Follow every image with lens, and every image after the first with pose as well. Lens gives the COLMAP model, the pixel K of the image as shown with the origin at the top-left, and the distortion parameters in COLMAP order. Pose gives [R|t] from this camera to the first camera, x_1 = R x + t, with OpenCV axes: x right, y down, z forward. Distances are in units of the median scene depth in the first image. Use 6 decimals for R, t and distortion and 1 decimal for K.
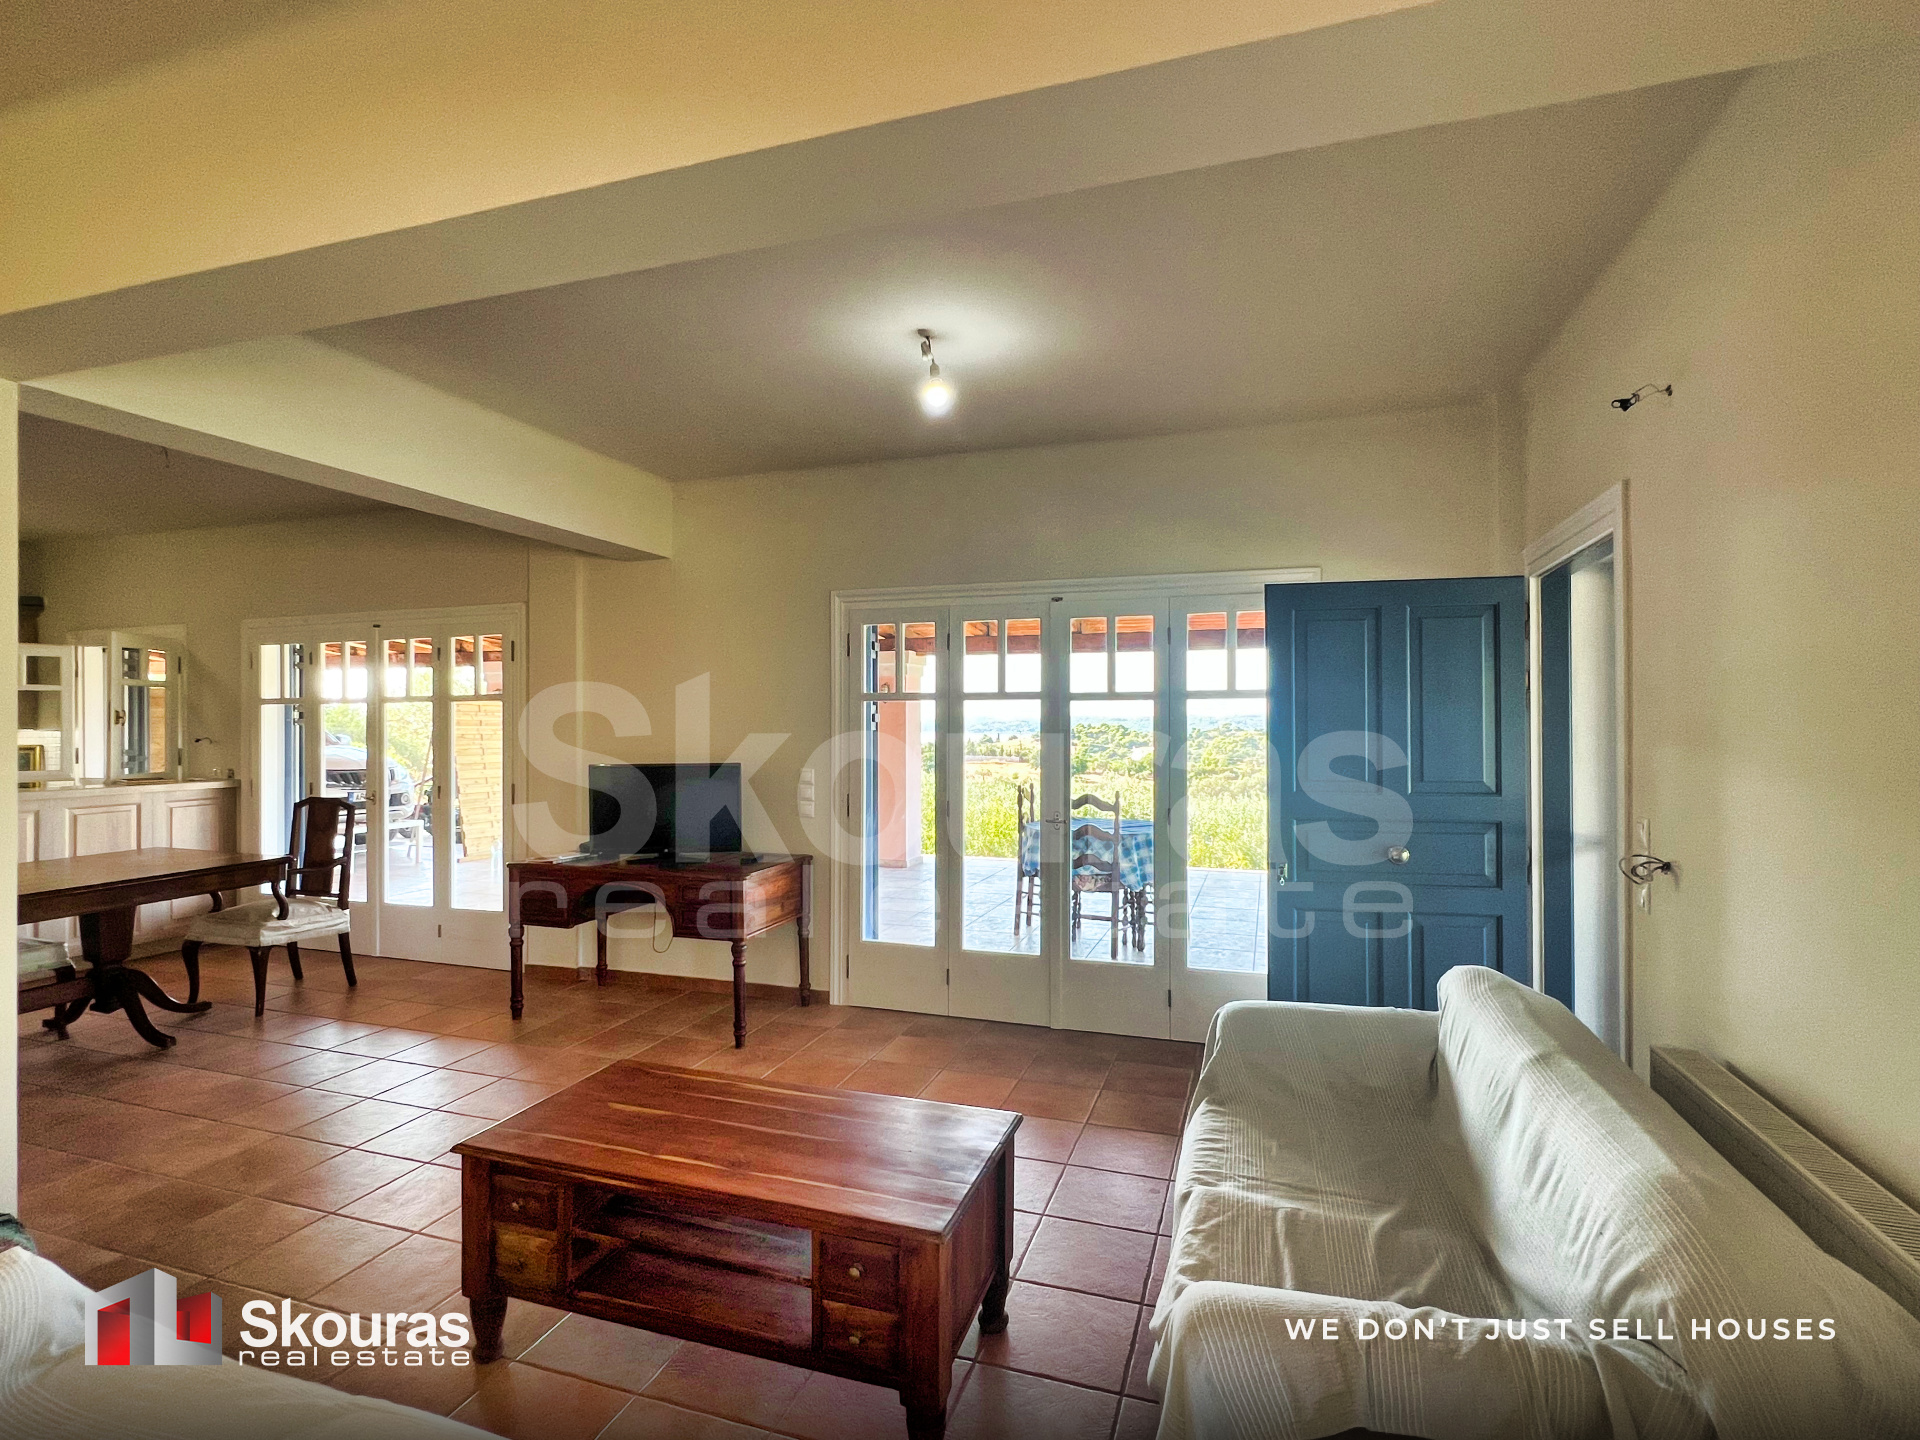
lens RADIAL K [[933.4, 0, 966.1], [0, 933.4, 717.6], [0, 0, 1]] dist [-0.004629, 0.002150]
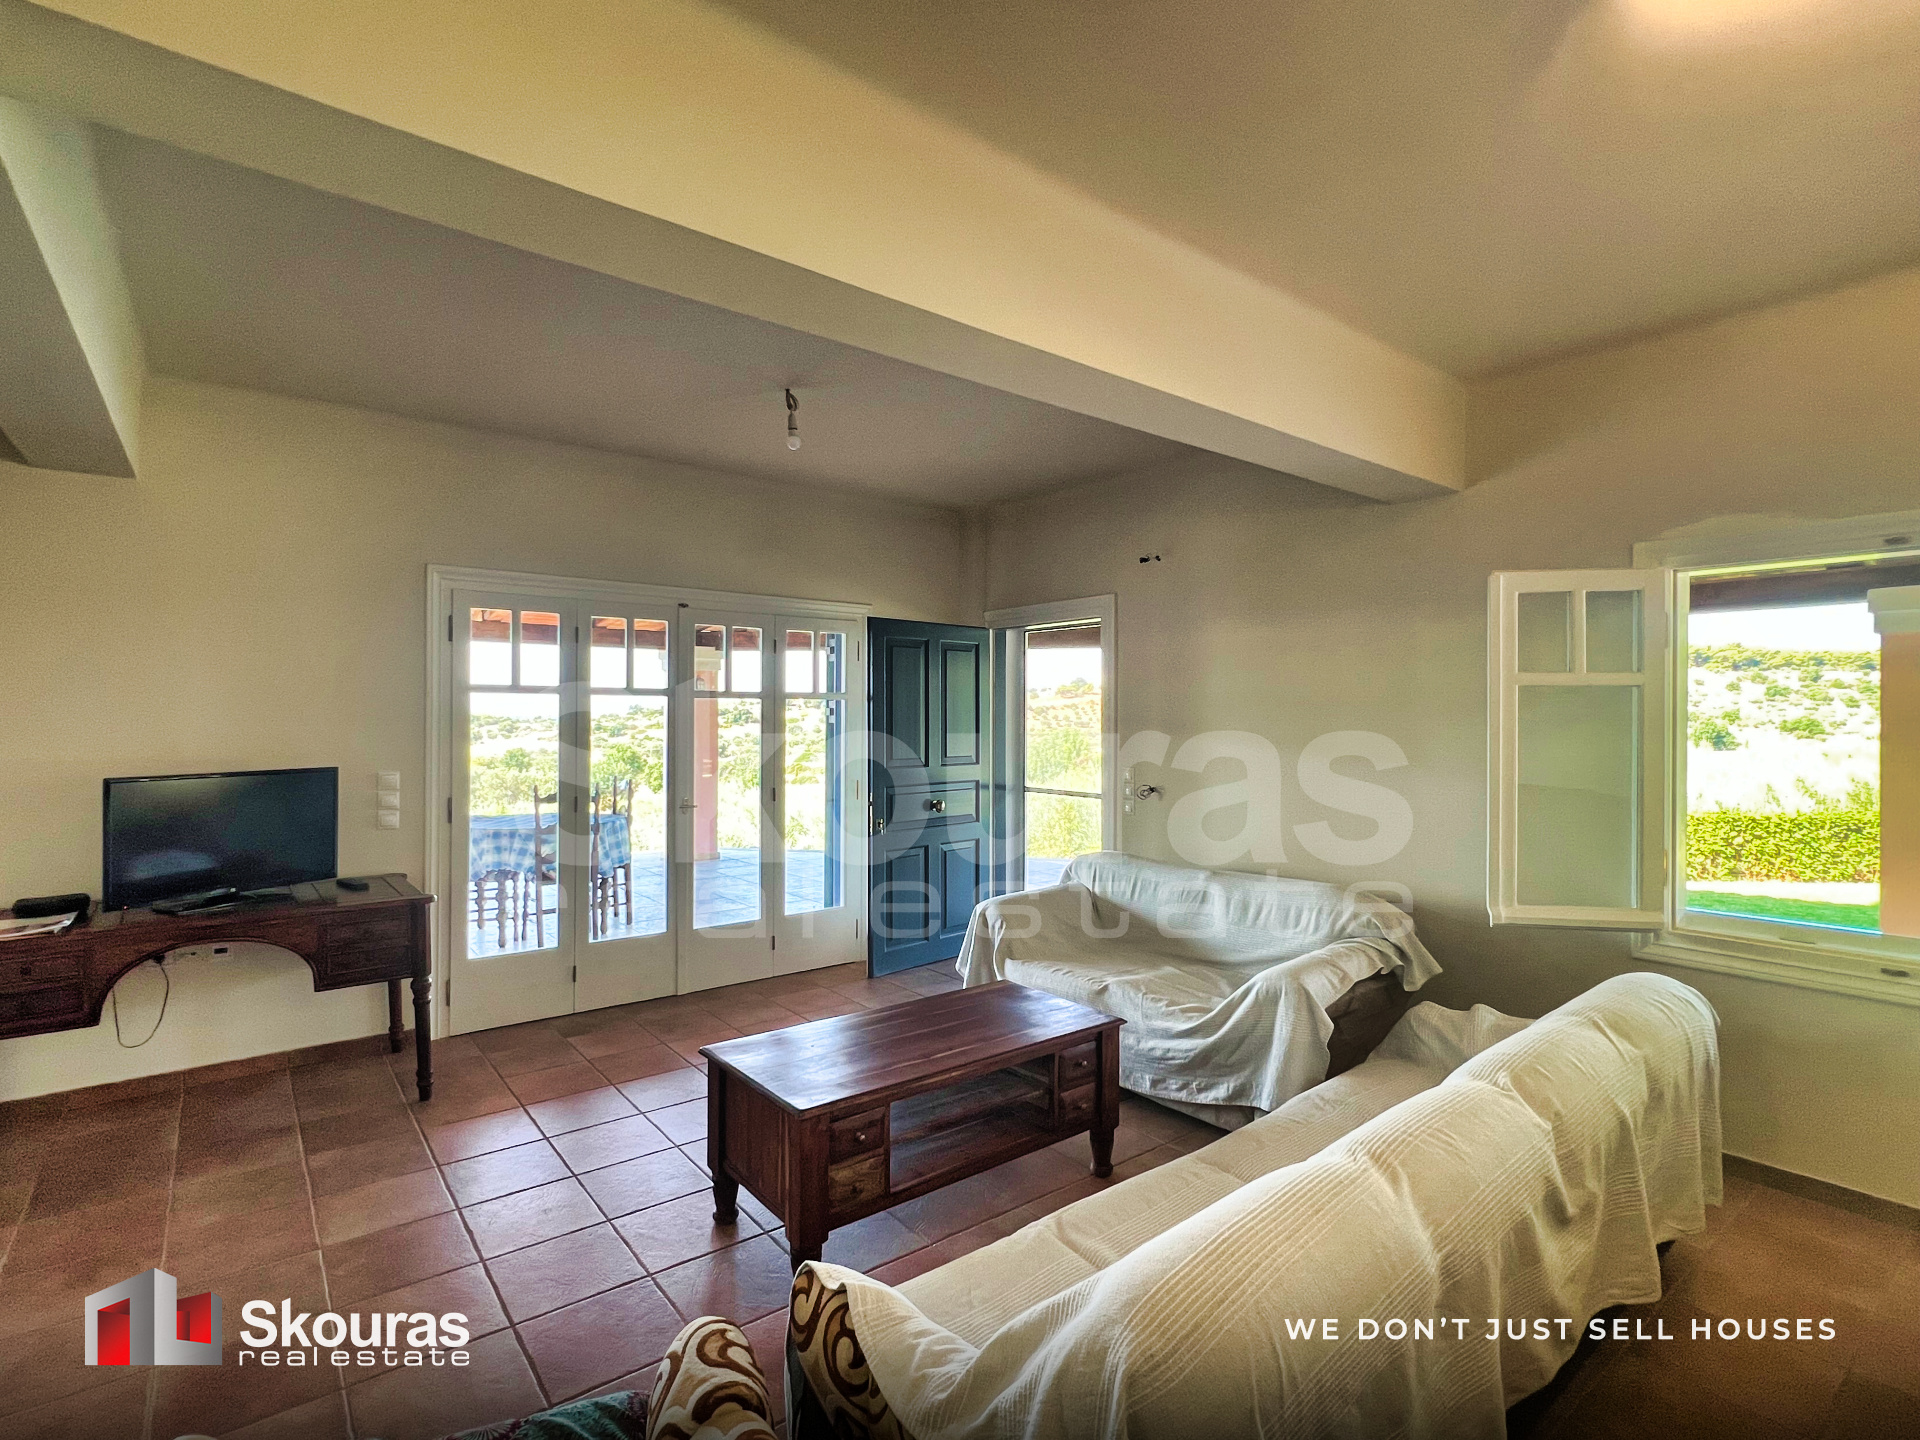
lens RADIAL K [[933.4, 0, 958.3], [0, 933.4, 720.5], [0, 0, 1]] dist [-0.004629, 0.002150]
pose [[0.546204, 0.000769, 0.837652, -0.558101], [-0.009908, 0.999936, 0.005542, 0.000148], [-0.837593, -0.011326, 0.546177, 0.111075]]
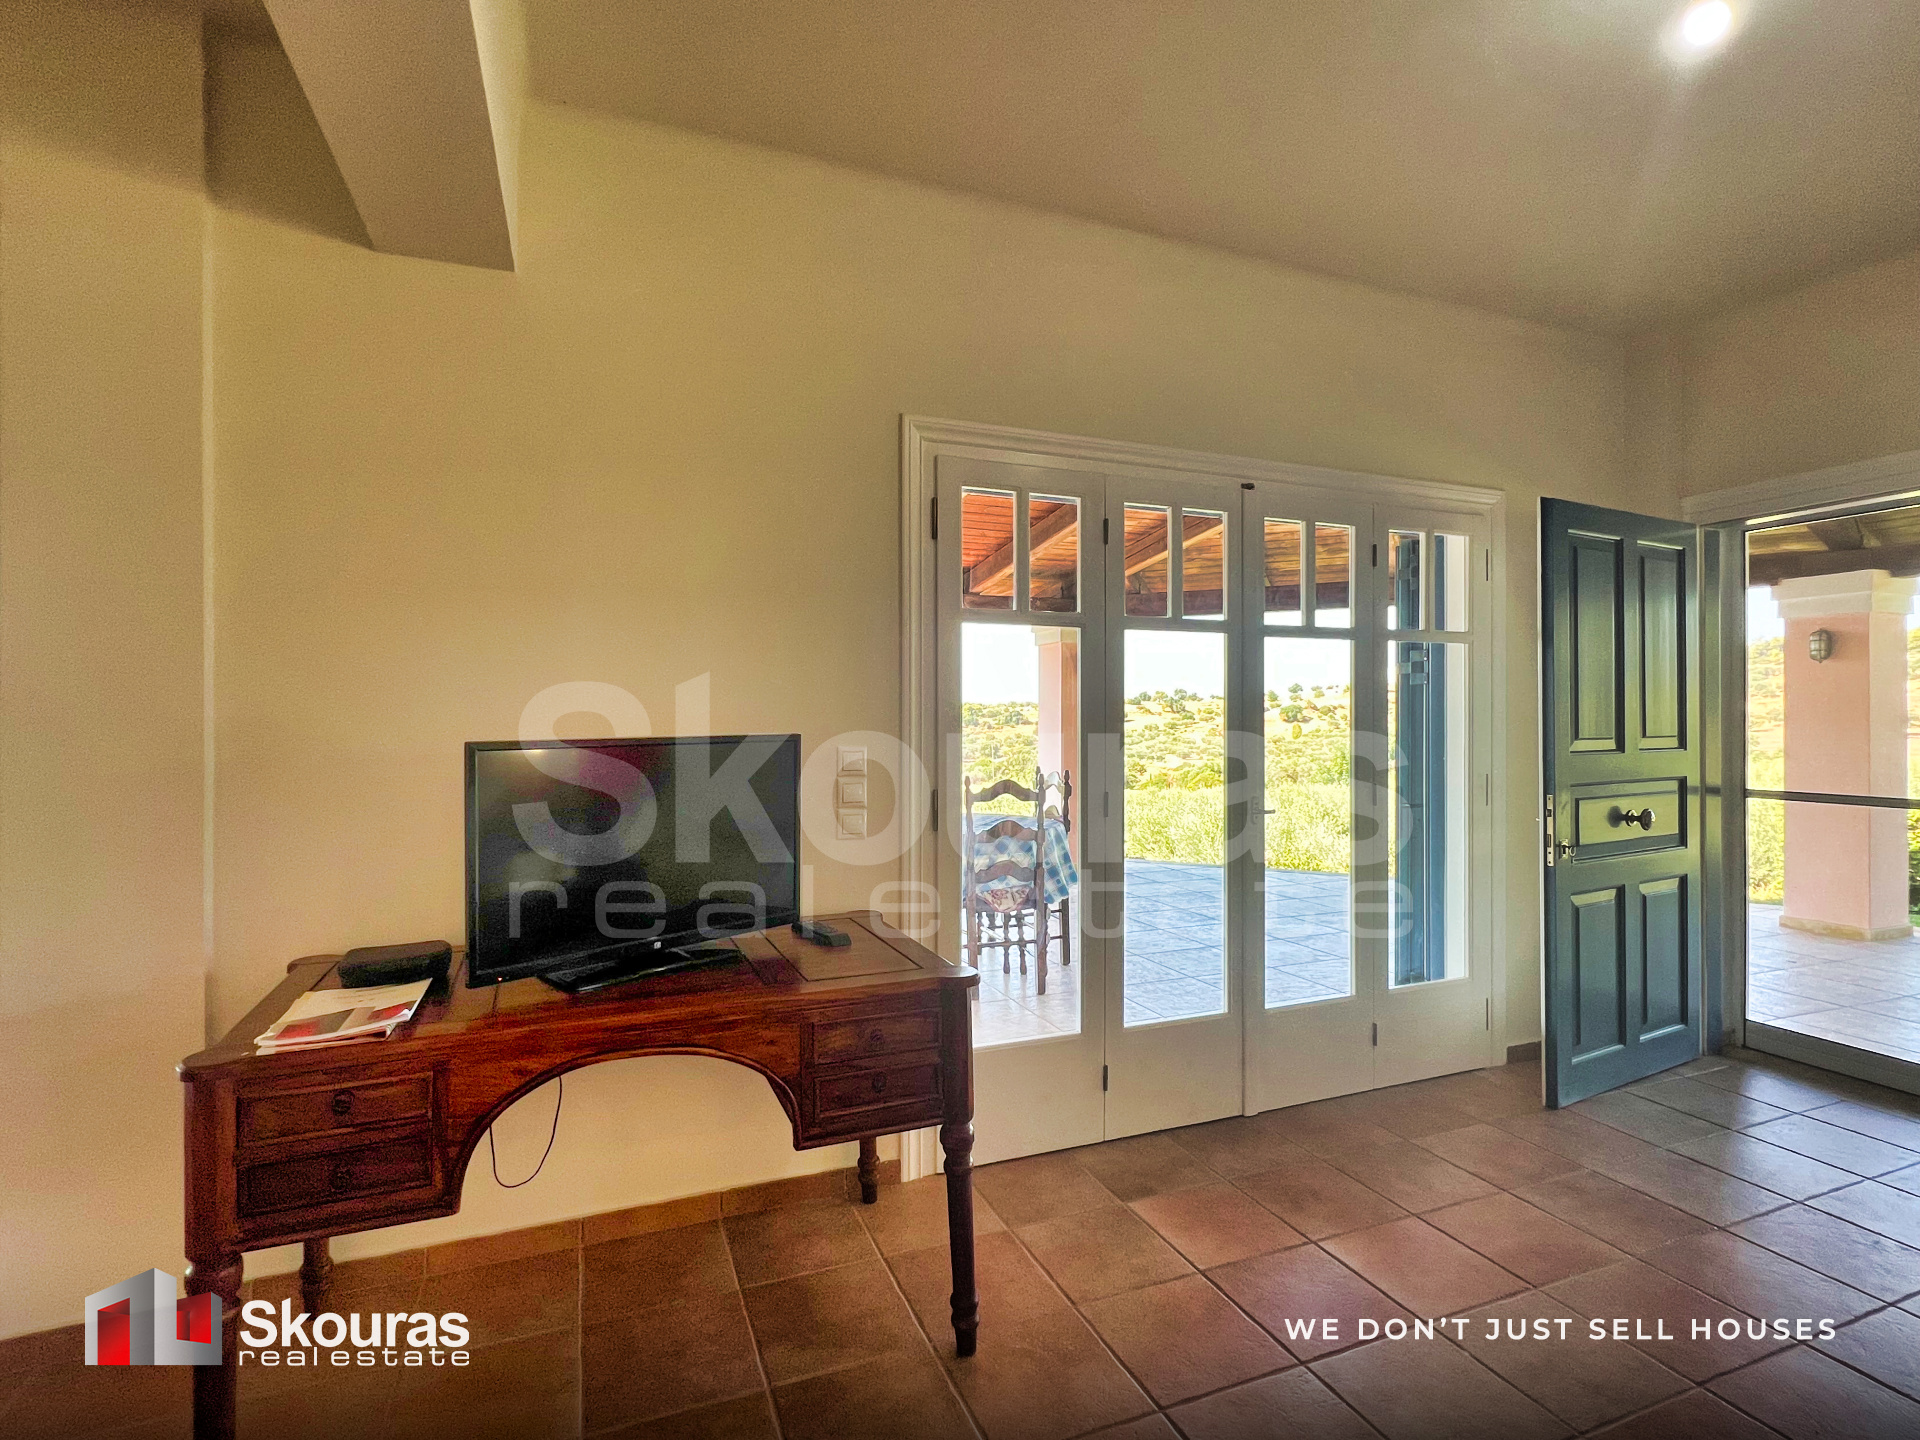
lens RADIAL K [[933.4, 0, 955.2], [0, 933.4, 724.1], [0, 0, 1]] dist [-0.004629, 0.002150]
pose [[0.758615, -0.003155, 0.651531, -0.439236], [-0.003600, 0.999953, 0.009034, 0.036111], [-0.651529, -0.009199, 0.758568, 0.538572]]
